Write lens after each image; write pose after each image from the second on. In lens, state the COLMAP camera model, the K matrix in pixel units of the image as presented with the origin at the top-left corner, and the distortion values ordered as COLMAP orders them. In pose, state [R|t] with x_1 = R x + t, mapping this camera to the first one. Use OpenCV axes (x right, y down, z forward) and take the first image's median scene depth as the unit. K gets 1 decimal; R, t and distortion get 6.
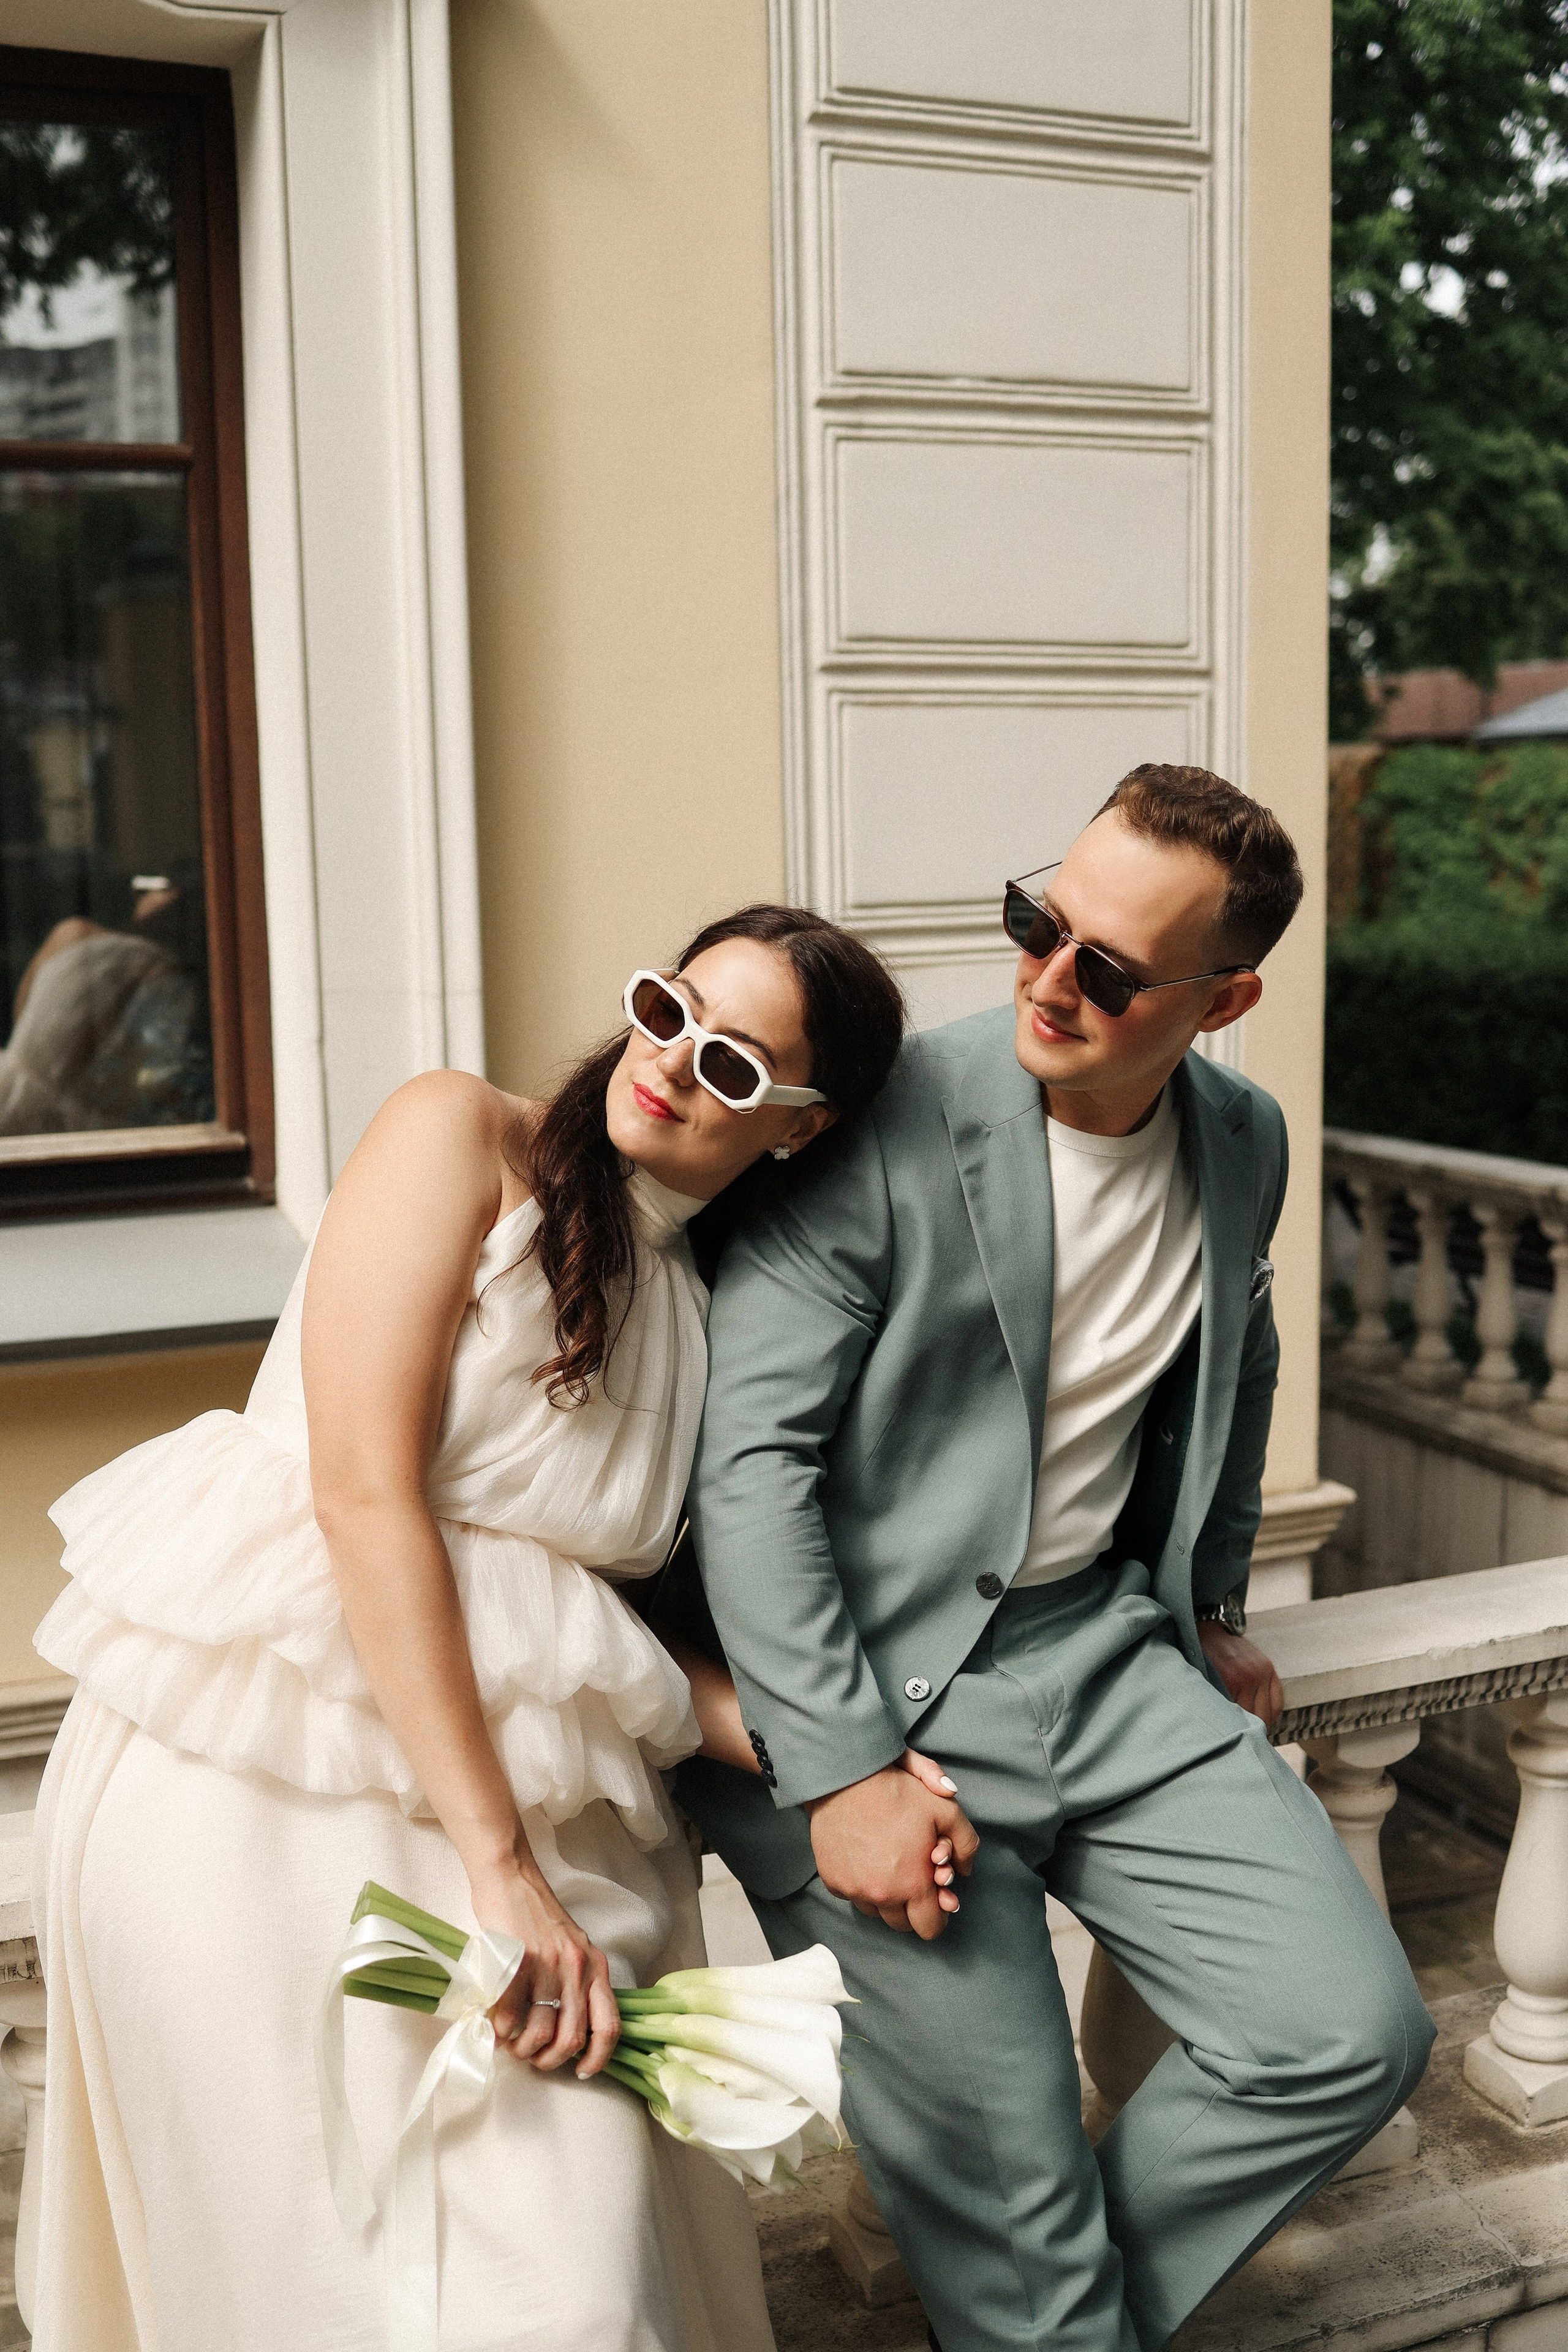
lens RADIAL K [[2345.0, 0, 779.3], [0, 2345.0, 1177.8], [0, 0, 1]] dist [-0.060809, 0.000000]
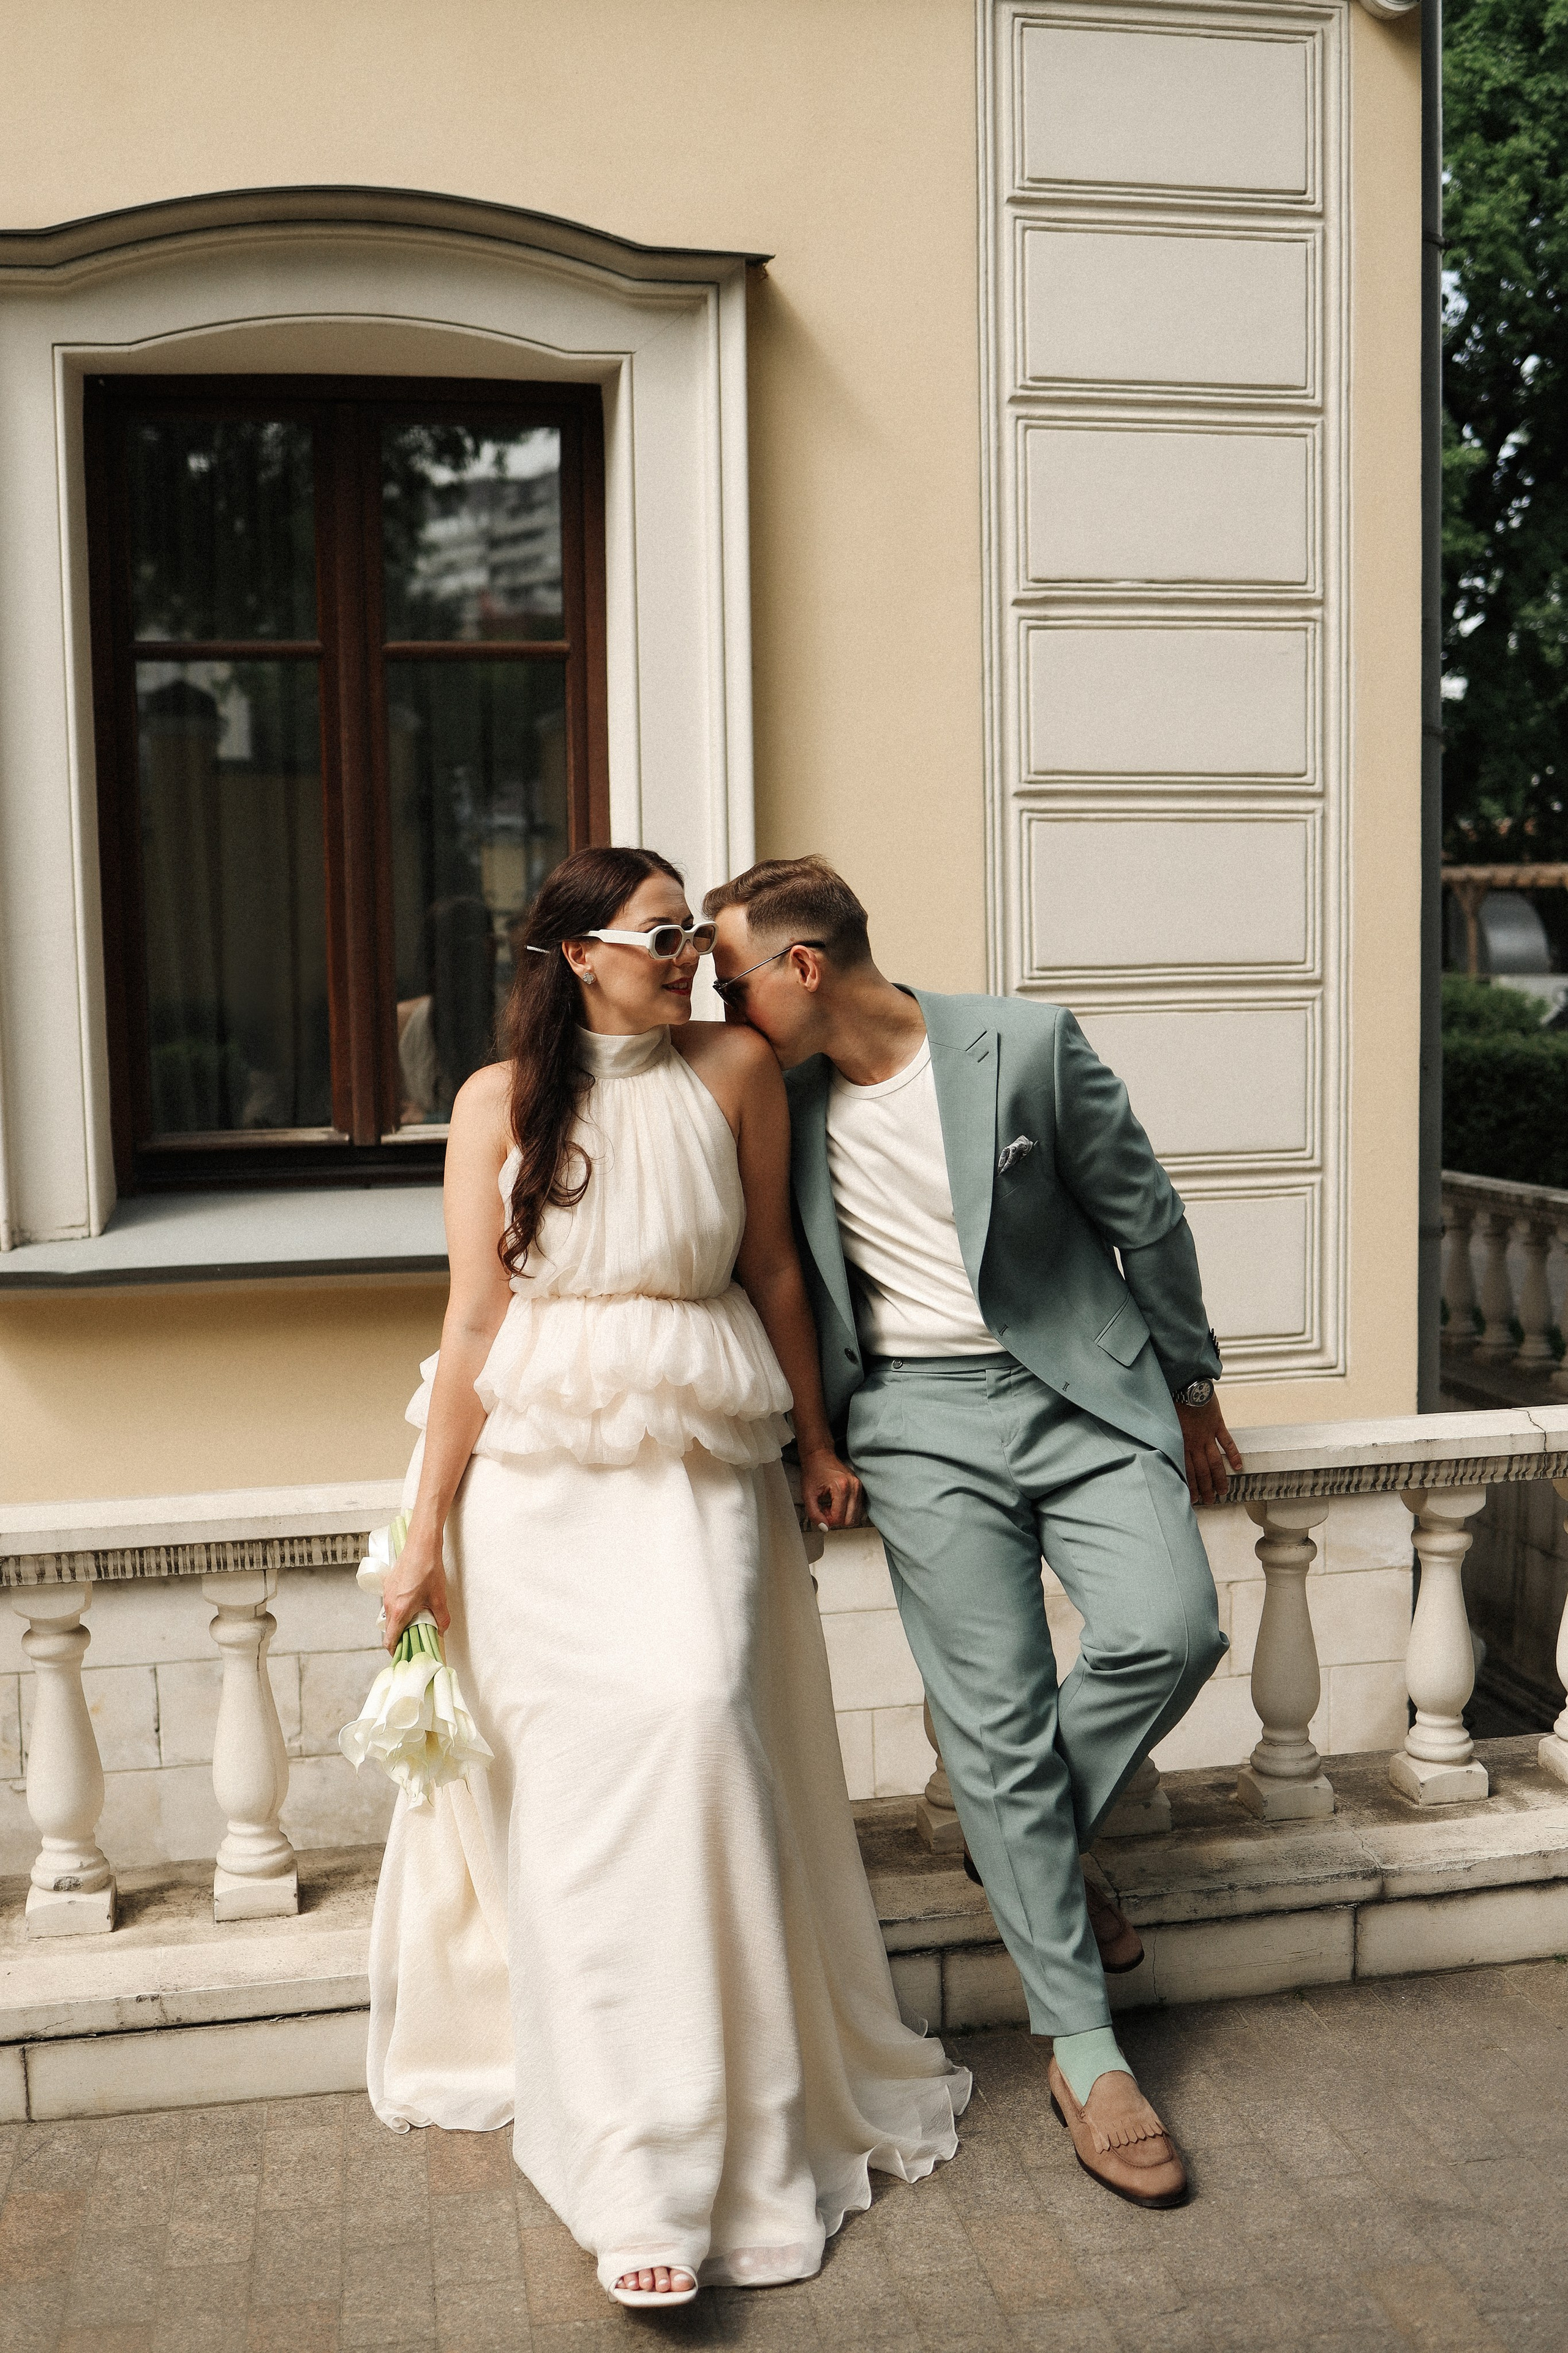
lens RADIAL K [[2345.8, 0, 786.9], [0, 2345.8, 1173.8], [0, 0, 1]] dist [-0.060809, 0.000000]
pose [[0.984222, 0.020280, -0.175771, 0.134385], [-0.029197, 0.998406, -0.048291, 0.075639], [0.174512, 0.052661, 0.983246, -0.366203]]
